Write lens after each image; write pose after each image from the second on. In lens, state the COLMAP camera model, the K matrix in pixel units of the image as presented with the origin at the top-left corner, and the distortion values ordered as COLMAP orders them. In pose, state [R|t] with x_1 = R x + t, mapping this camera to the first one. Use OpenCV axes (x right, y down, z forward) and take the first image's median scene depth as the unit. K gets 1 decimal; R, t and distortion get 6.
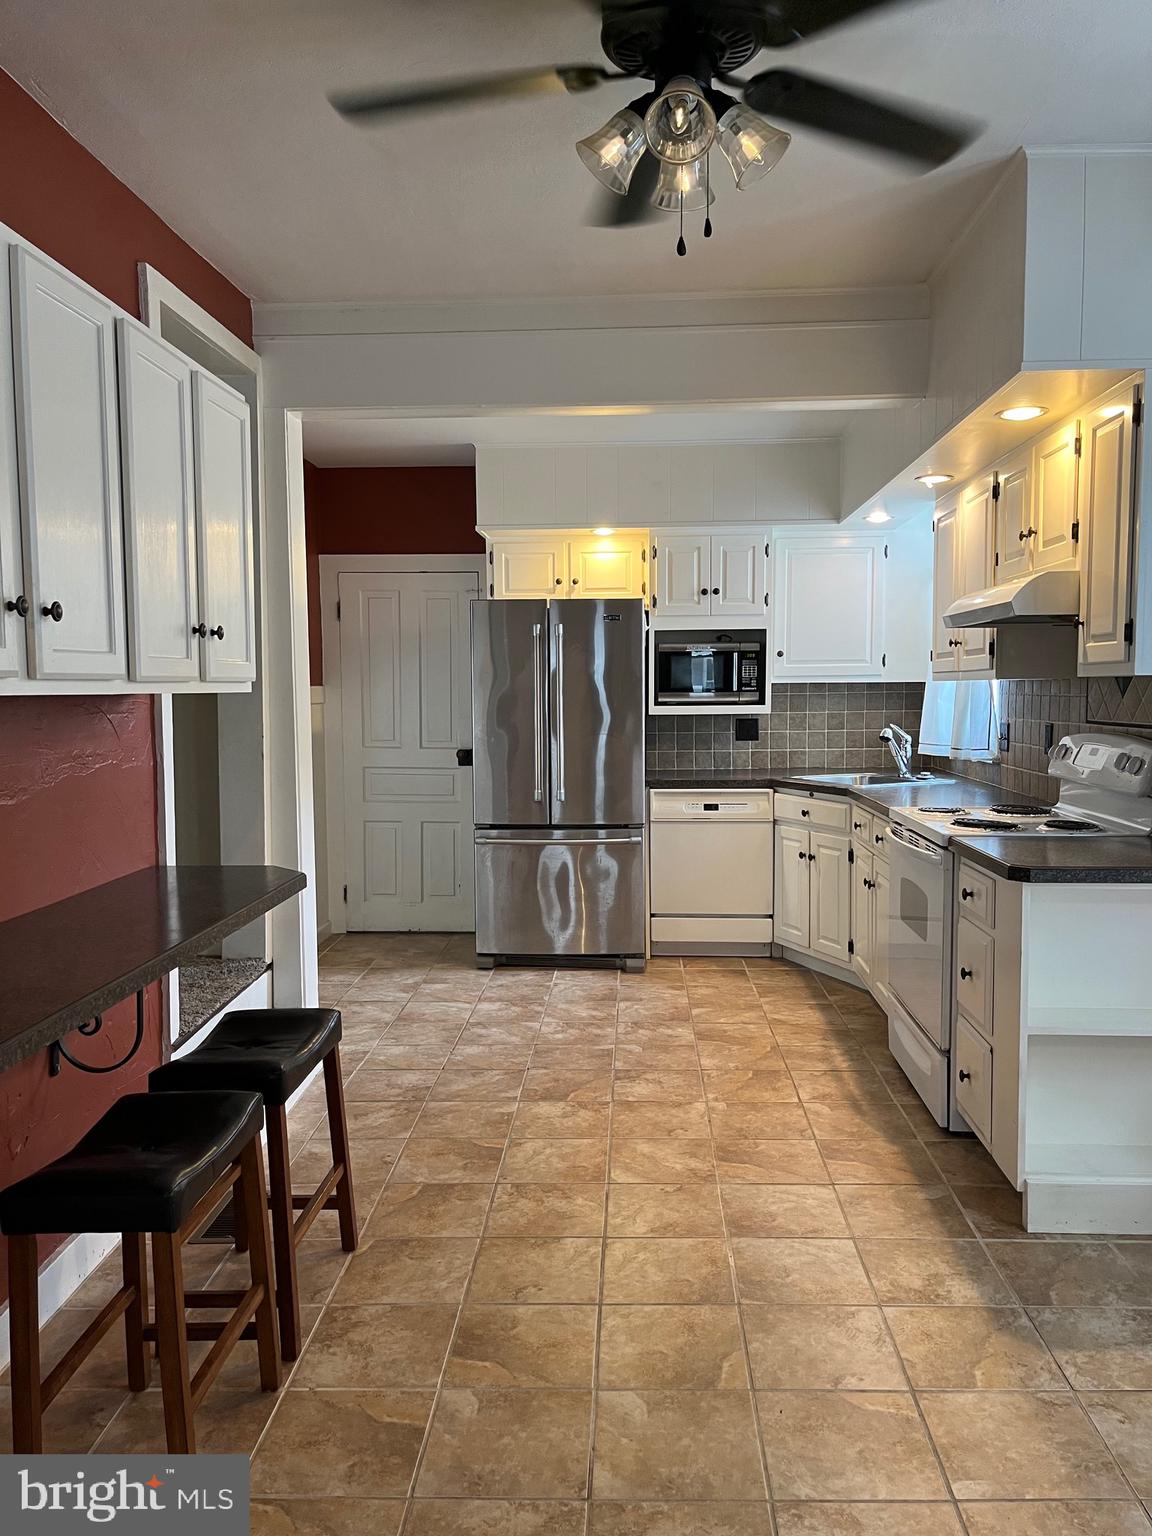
lens RADIAL K [[1156.7, 0, 579.7], [0, 1156.7, 768.9], [0, 0, 1]] dist [-0.002020, -0.001382]
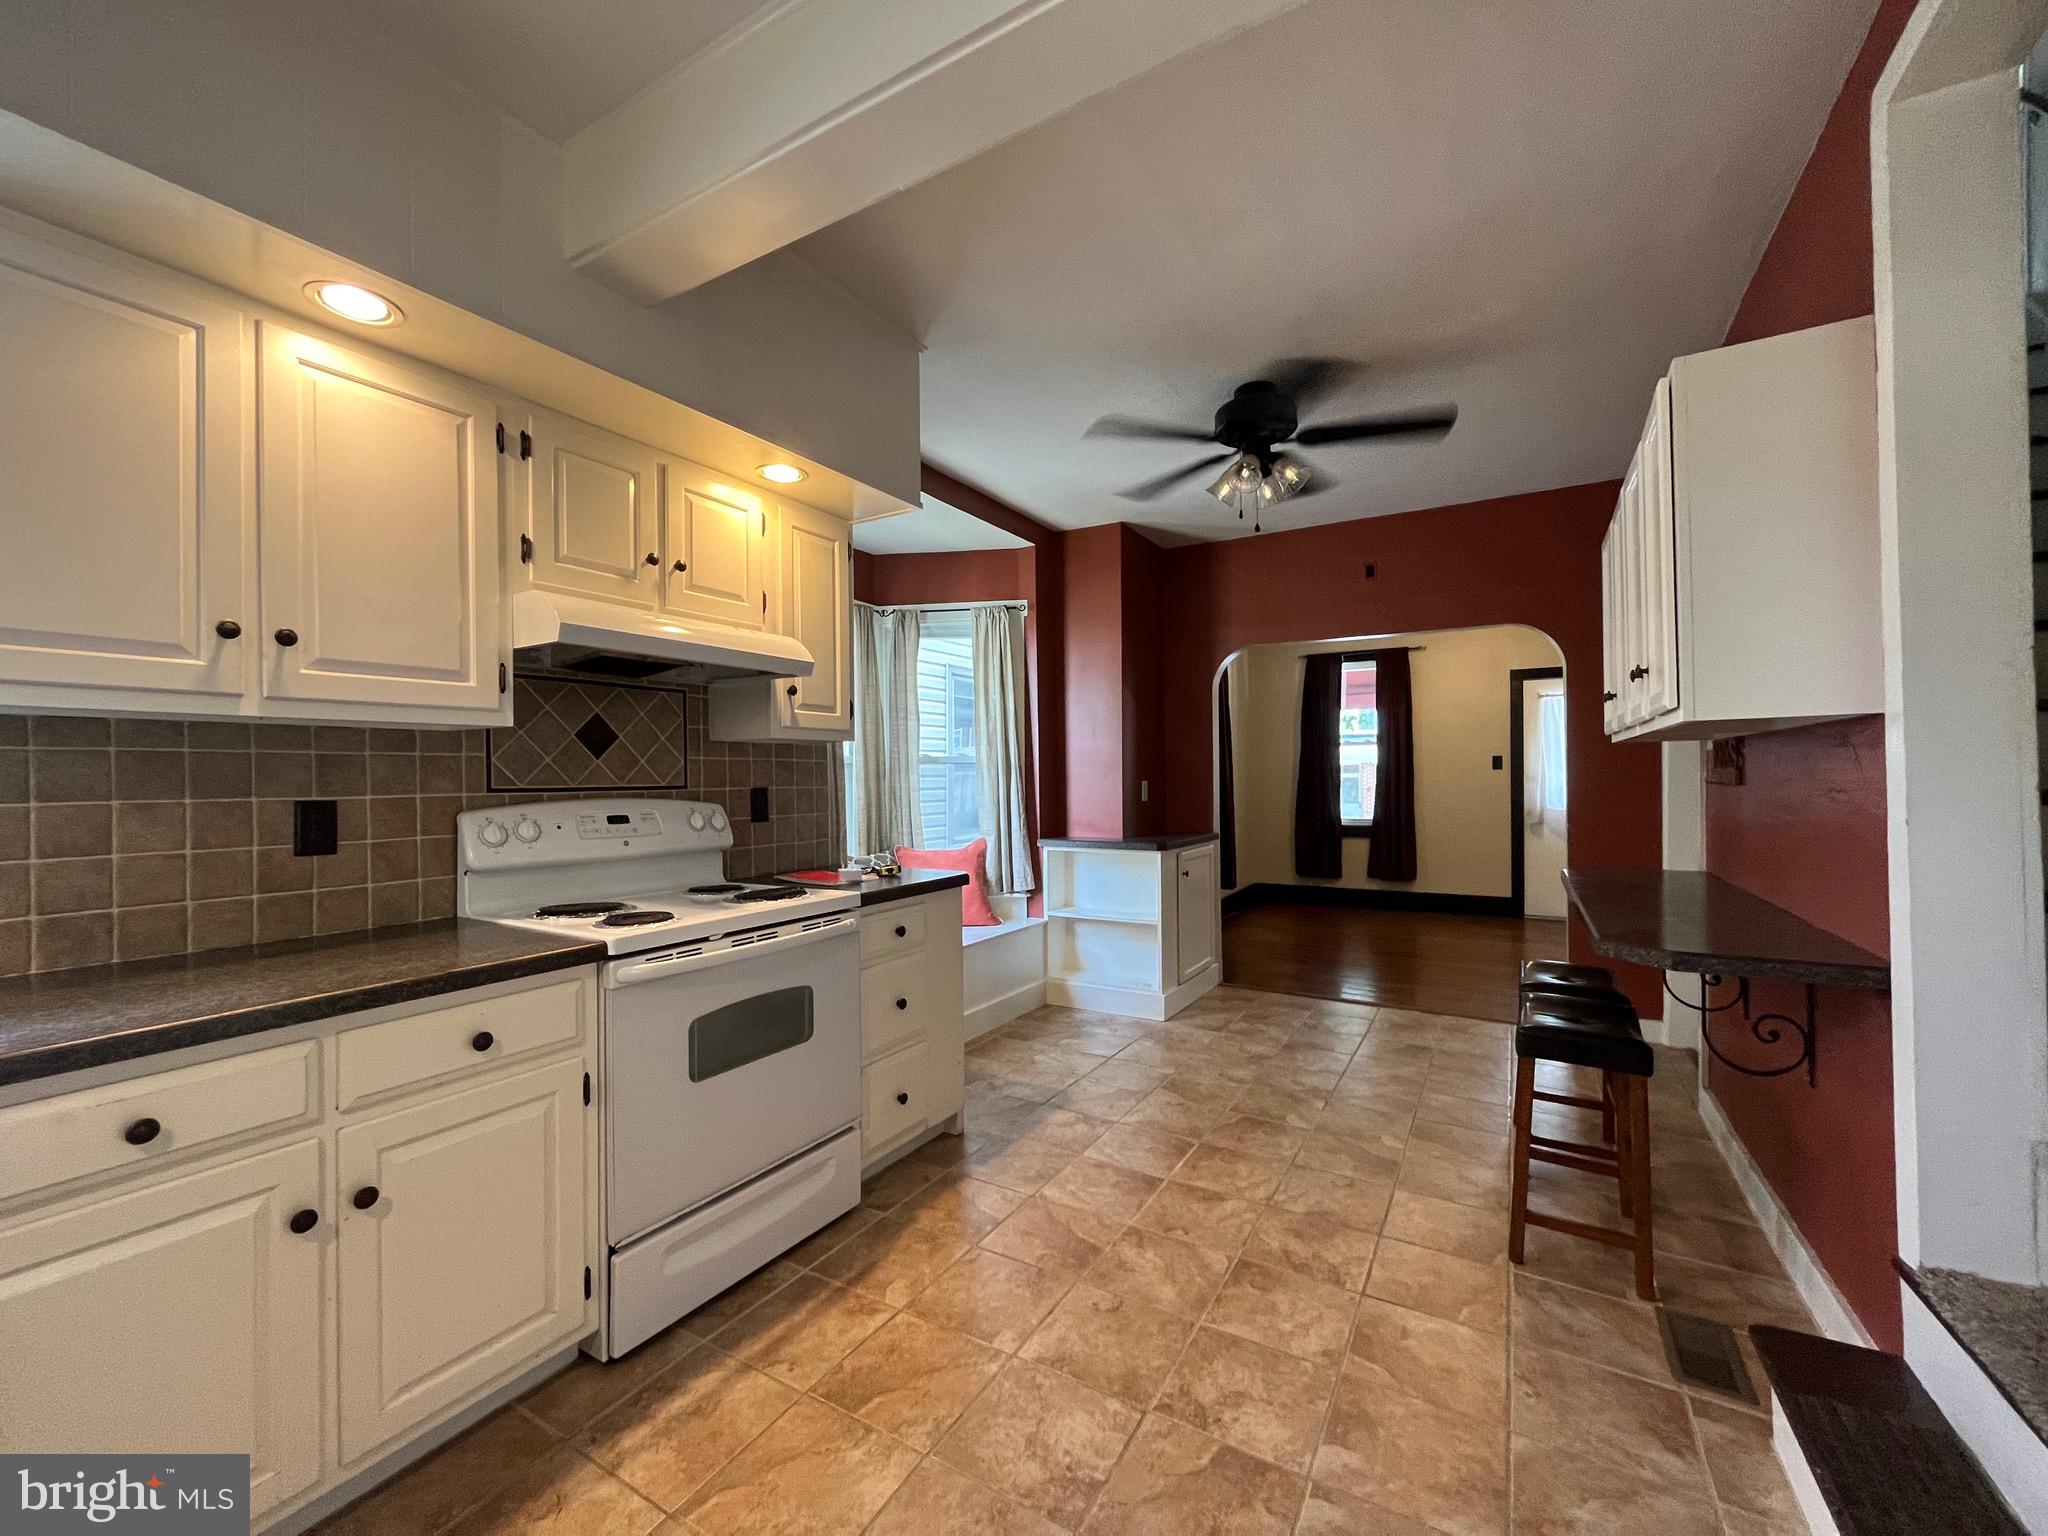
lens RADIAL K [[824.9, 0, 1025.9], [0, 824.9, 771.0], [0, 0, 1]] dist [0.000996, 0.000098]
pose [[-0.885189, 0.017207, 0.464914, -0.130763], [0.047129, 0.997492, 0.052813, -0.074464], [-0.462839, 0.068661, -0.883779, 1.496720]]
